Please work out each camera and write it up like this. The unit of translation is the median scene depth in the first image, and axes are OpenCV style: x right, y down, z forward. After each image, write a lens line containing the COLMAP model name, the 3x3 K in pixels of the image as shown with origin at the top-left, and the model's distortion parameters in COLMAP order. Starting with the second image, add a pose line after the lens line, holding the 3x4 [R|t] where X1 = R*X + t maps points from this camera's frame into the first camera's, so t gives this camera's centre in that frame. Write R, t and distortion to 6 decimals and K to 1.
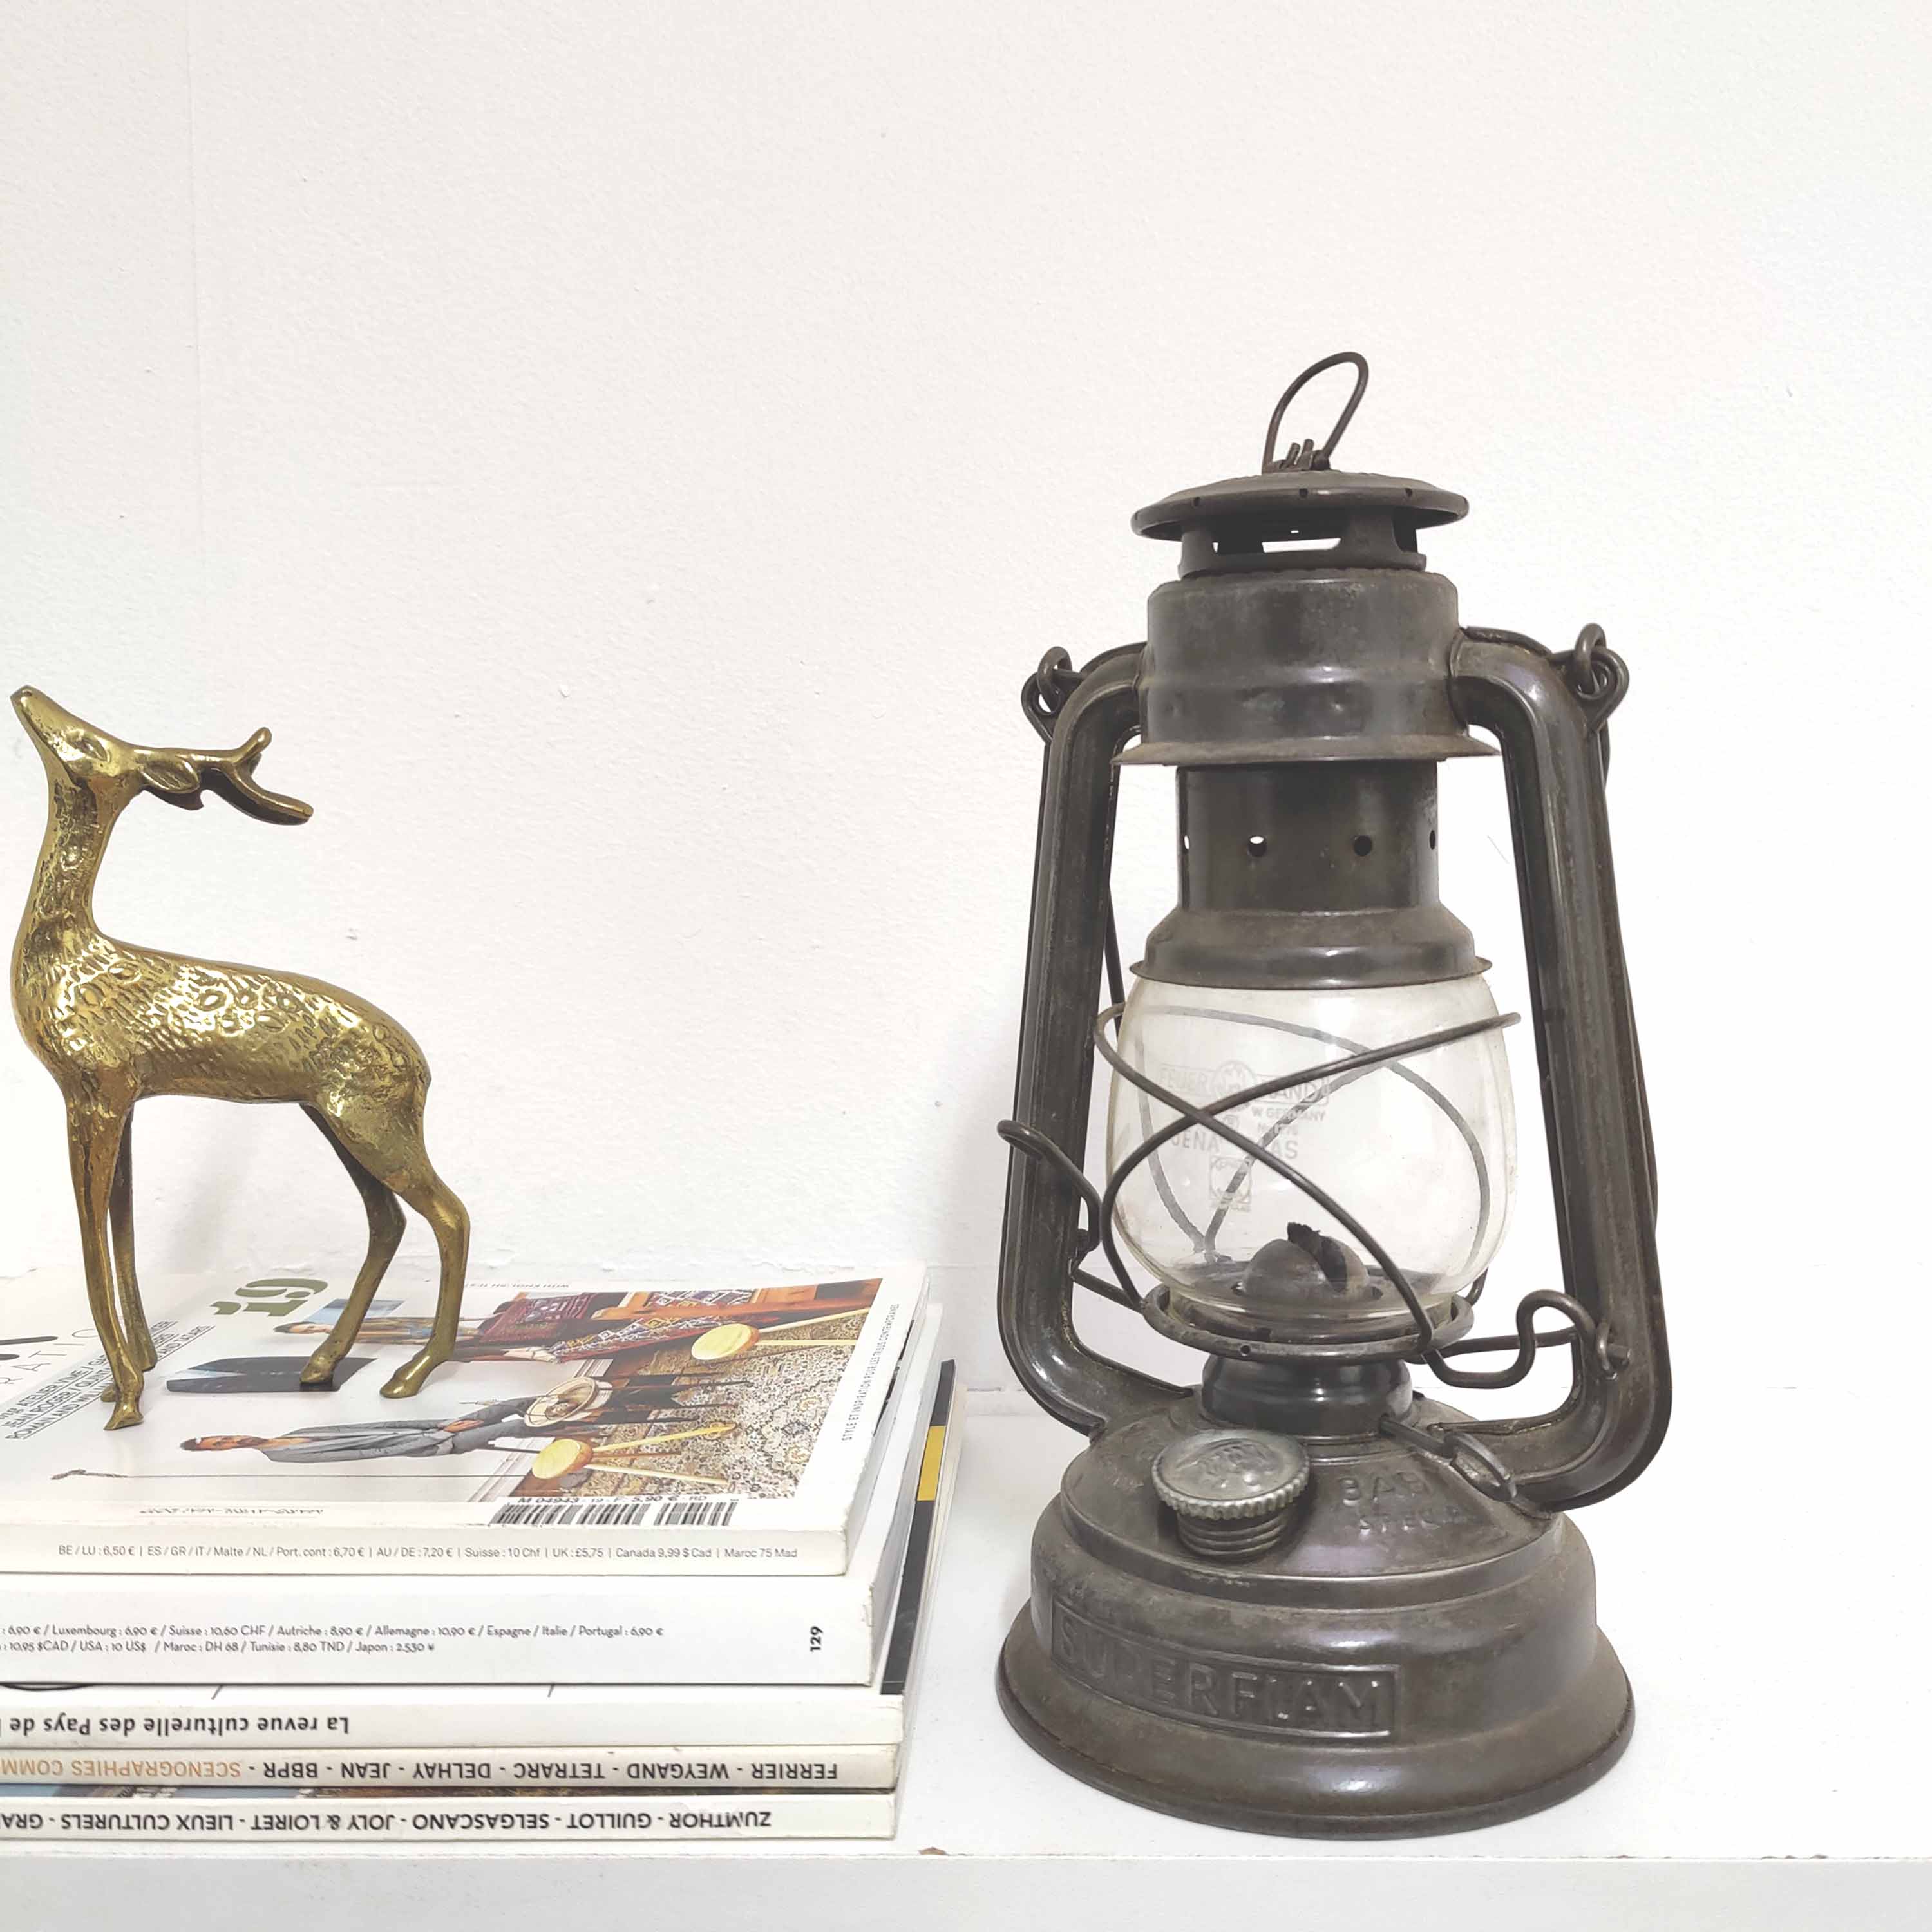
lens RADIAL K [[2010.3, 0, 1055.4], [0, 2010.3, 863.3], [0, 0, 1]] dist [-0.019287, -0.004065]
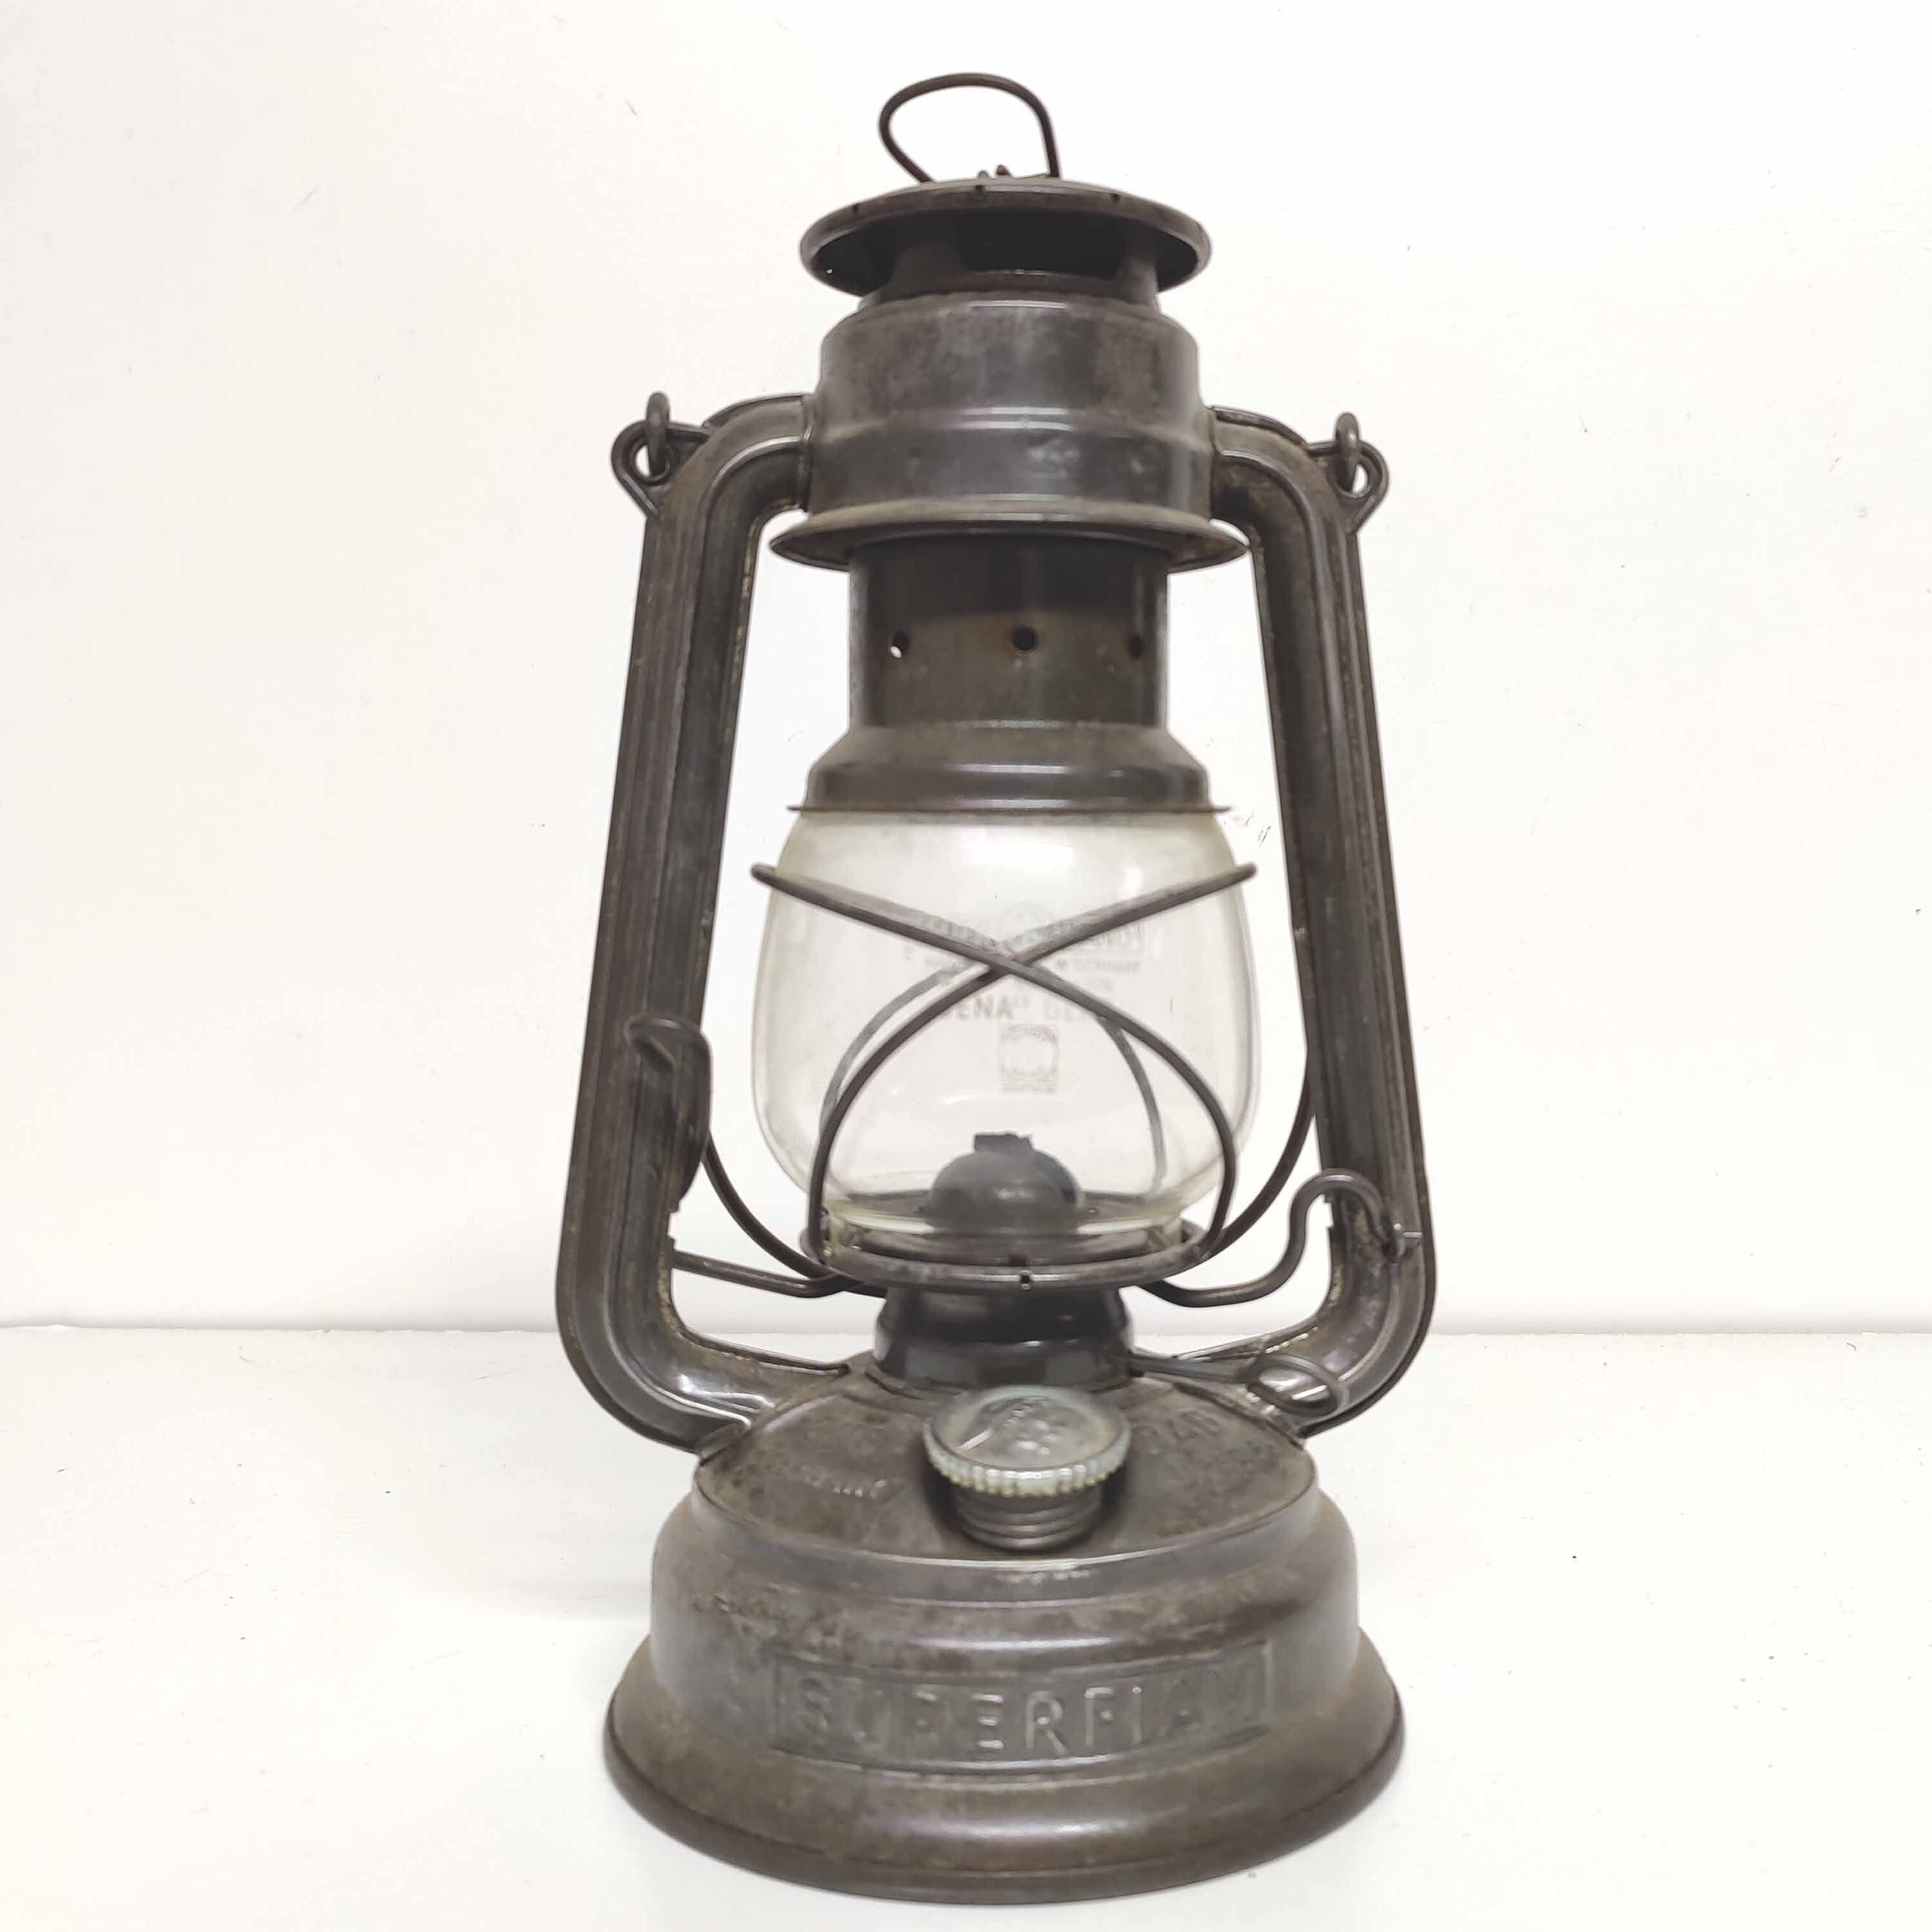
lens RADIAL K [[2010.3, 0, 1055.4], [0, 2010.3, 863.3], [0, 0, 1]] dist [-0.019287, -0.004065]
pose [[0.833437, 0.014789, 0.552416, -0.320813], [0.012603, 0.998873, -0.045755, 0.115238], [-0.552470, 0.045097, 0.832312, 0.331926]]
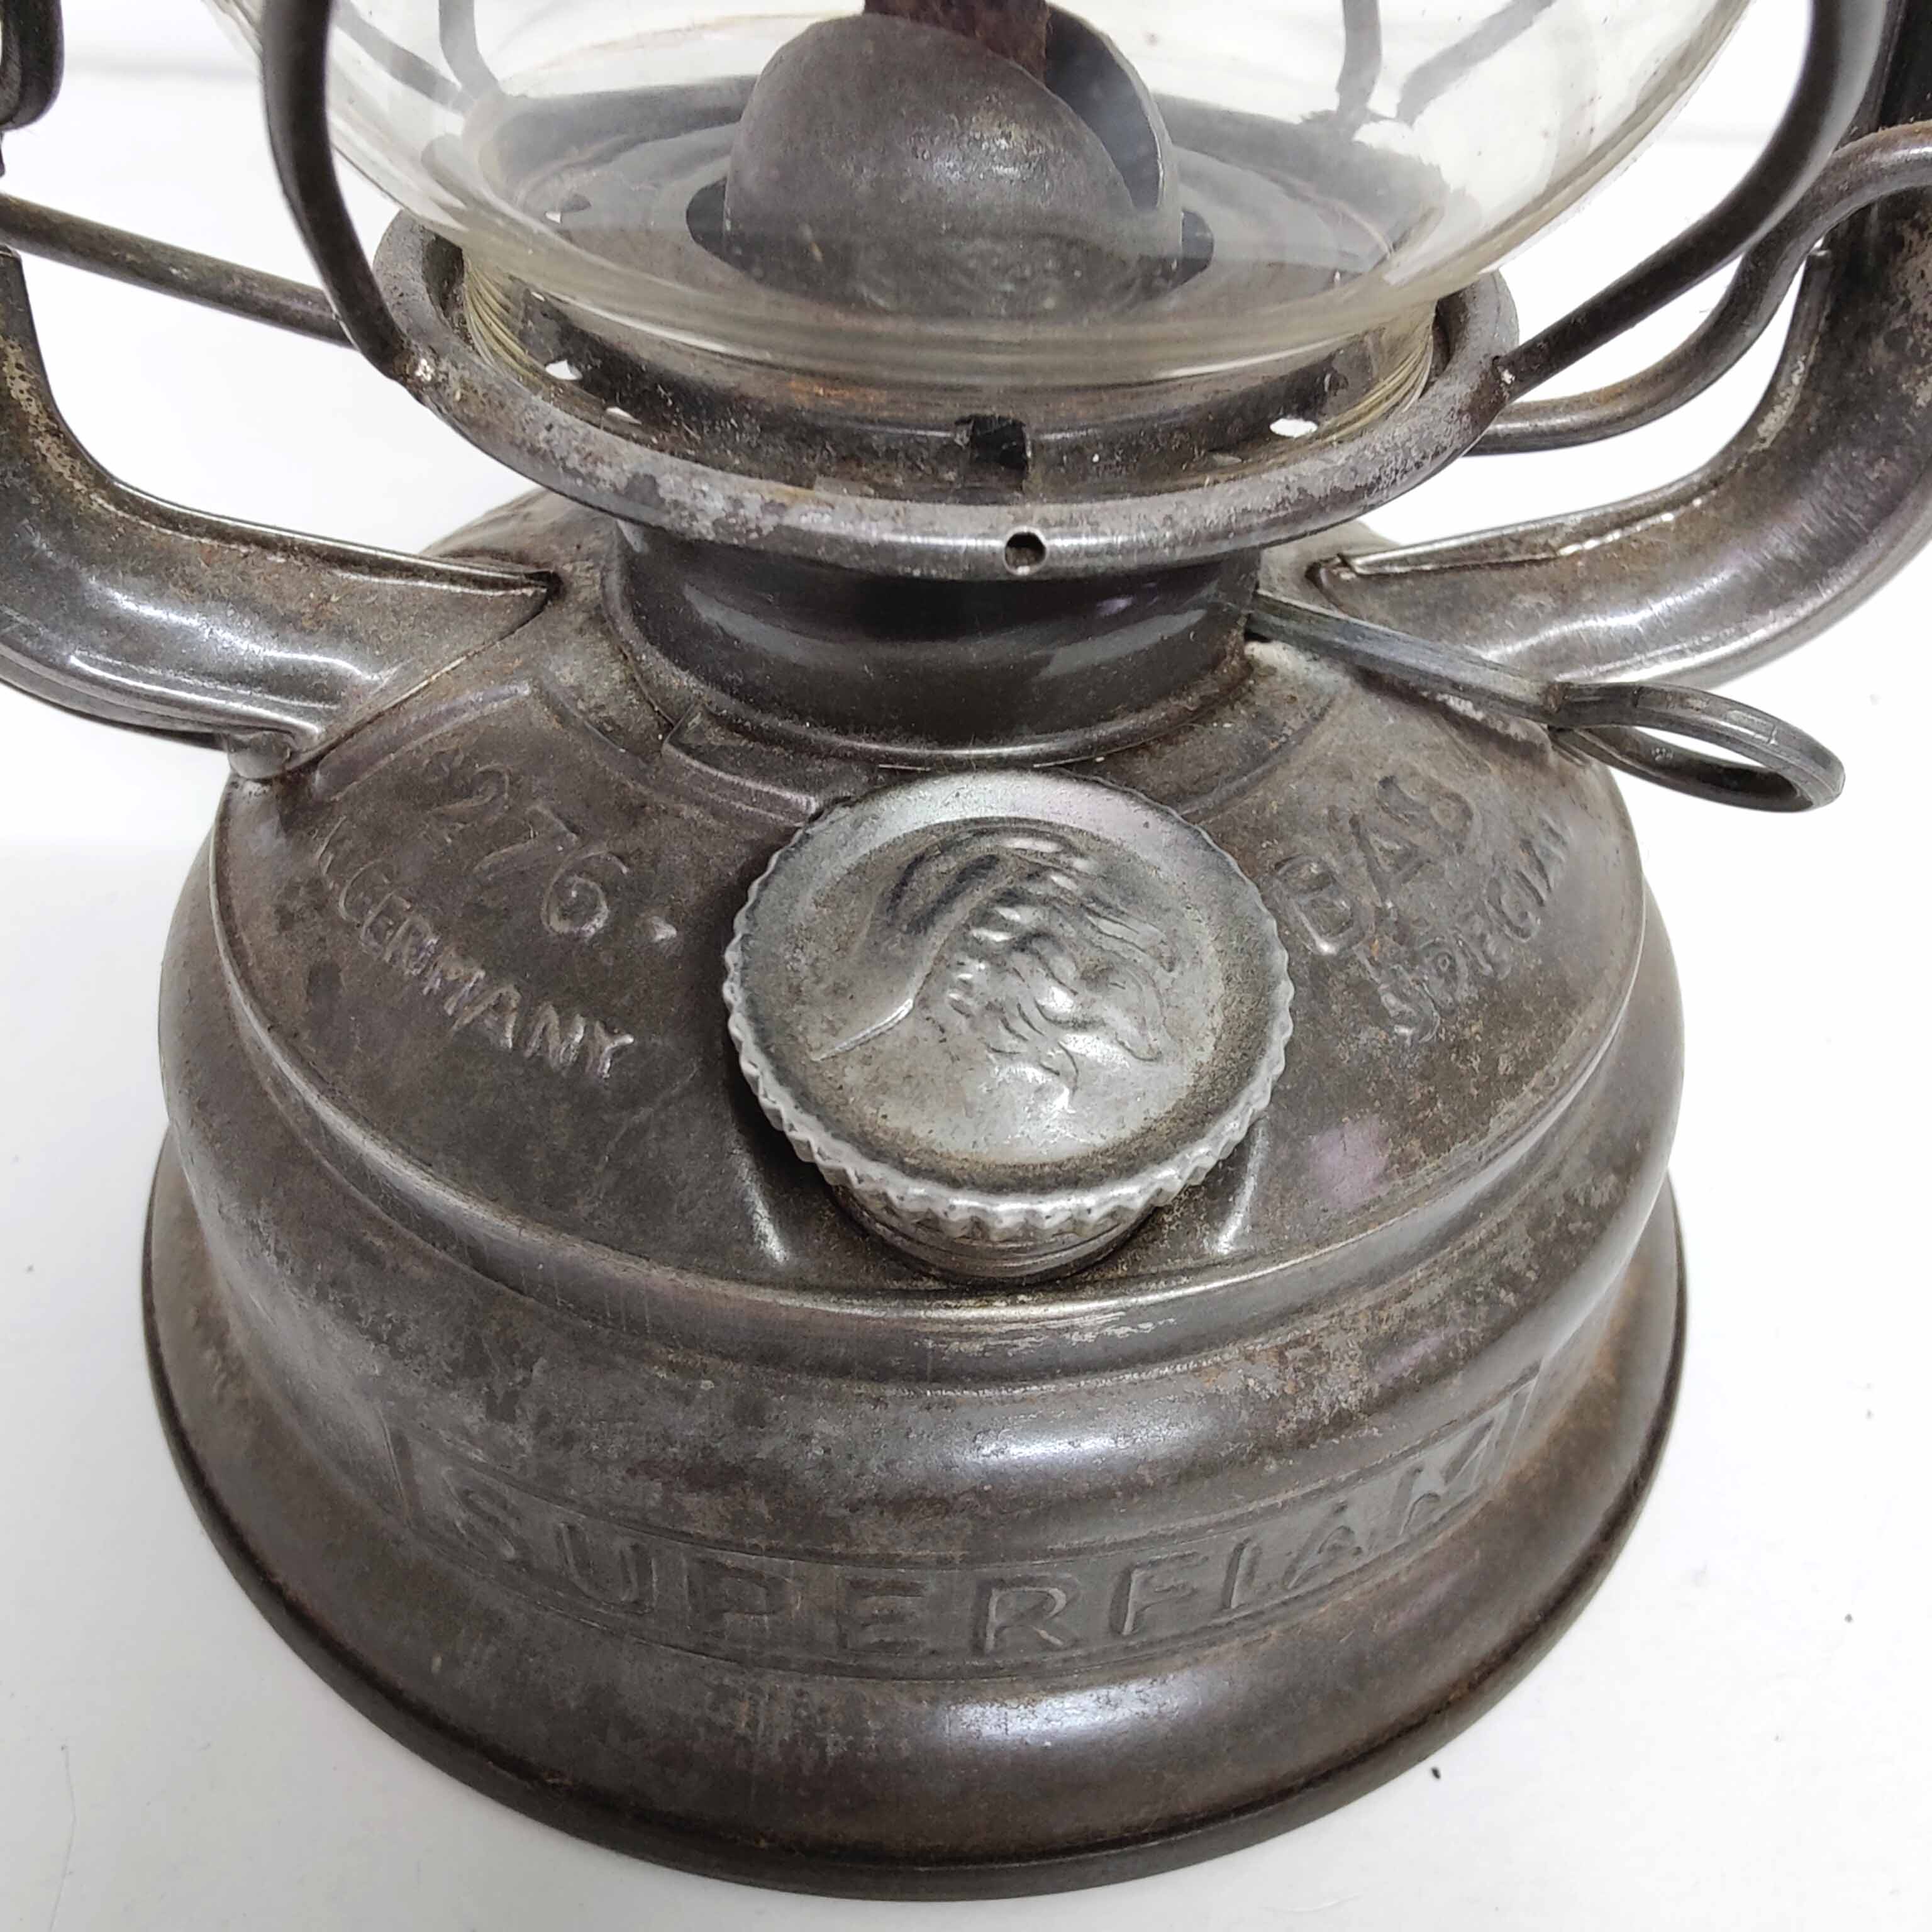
lens RADIAL K [[1836.3, 0, 966.0], [0, 1836.3, 966.0], [0, 0, 1]] dist [0.083518, -0.110448]
pose [[0.835958, -0.333722, 0.435664, -0.027875], [-0.025722, 0.769160, 0.638539, 0.133689], [-0.548190, -0.544998, 0.634402, 0.813033]]
